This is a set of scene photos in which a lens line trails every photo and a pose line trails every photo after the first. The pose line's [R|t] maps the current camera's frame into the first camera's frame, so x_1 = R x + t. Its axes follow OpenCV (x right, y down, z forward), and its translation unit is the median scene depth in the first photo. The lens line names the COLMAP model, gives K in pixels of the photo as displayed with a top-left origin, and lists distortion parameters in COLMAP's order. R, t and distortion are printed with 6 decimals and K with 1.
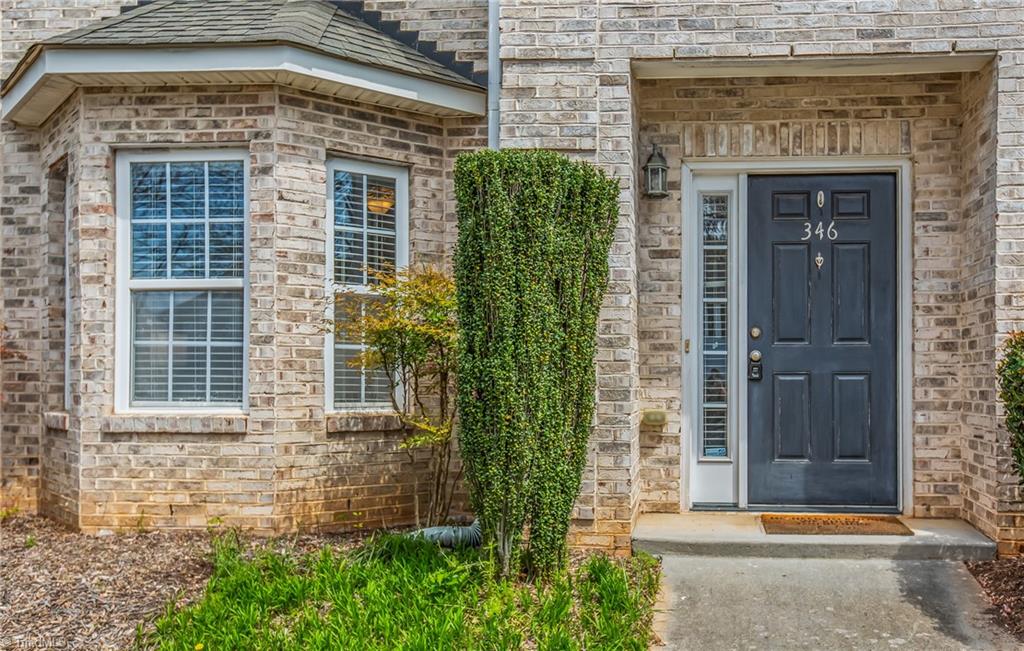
lens RADIAL K [[1105.7, 0, 512.1], [0, 1105.7, 325.9], [0, 0, 1]] dist [0.011005, 0.000000]
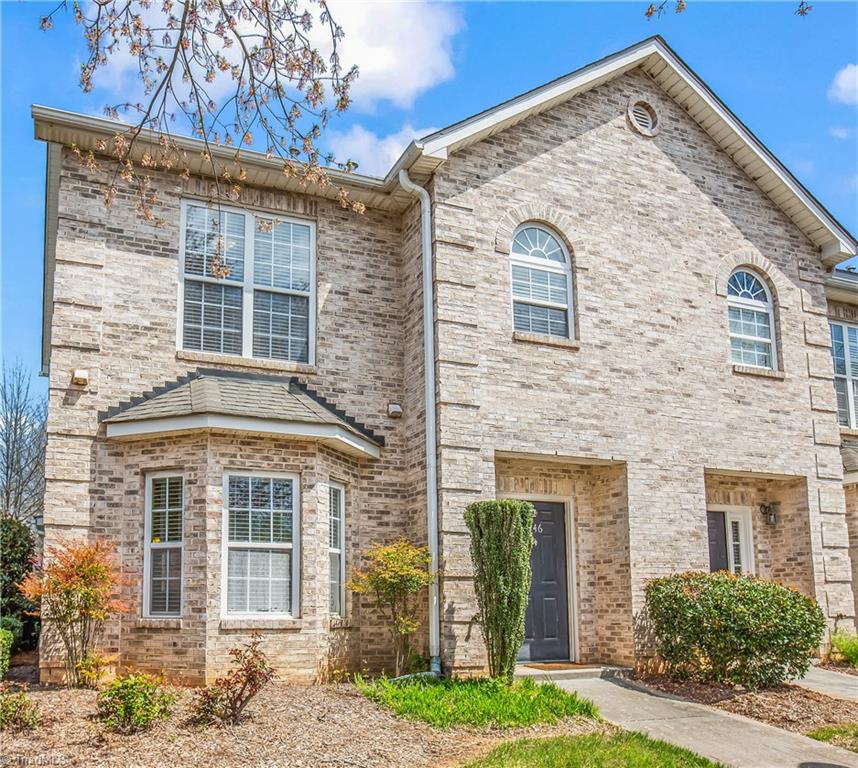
lens RADIAL K [[914.7, 0, 428.9], [0, 914.7, 384.6], [0, 0, 1]] dist [-0.060676, 0.000000]
pose [[0.867283, 0.114894, 0.484376, -0.816197], [-0.021241, 0.980657, -0.194581, -0.011571], [-0.497363, 0.158468, 0.852947, -0.457584]]
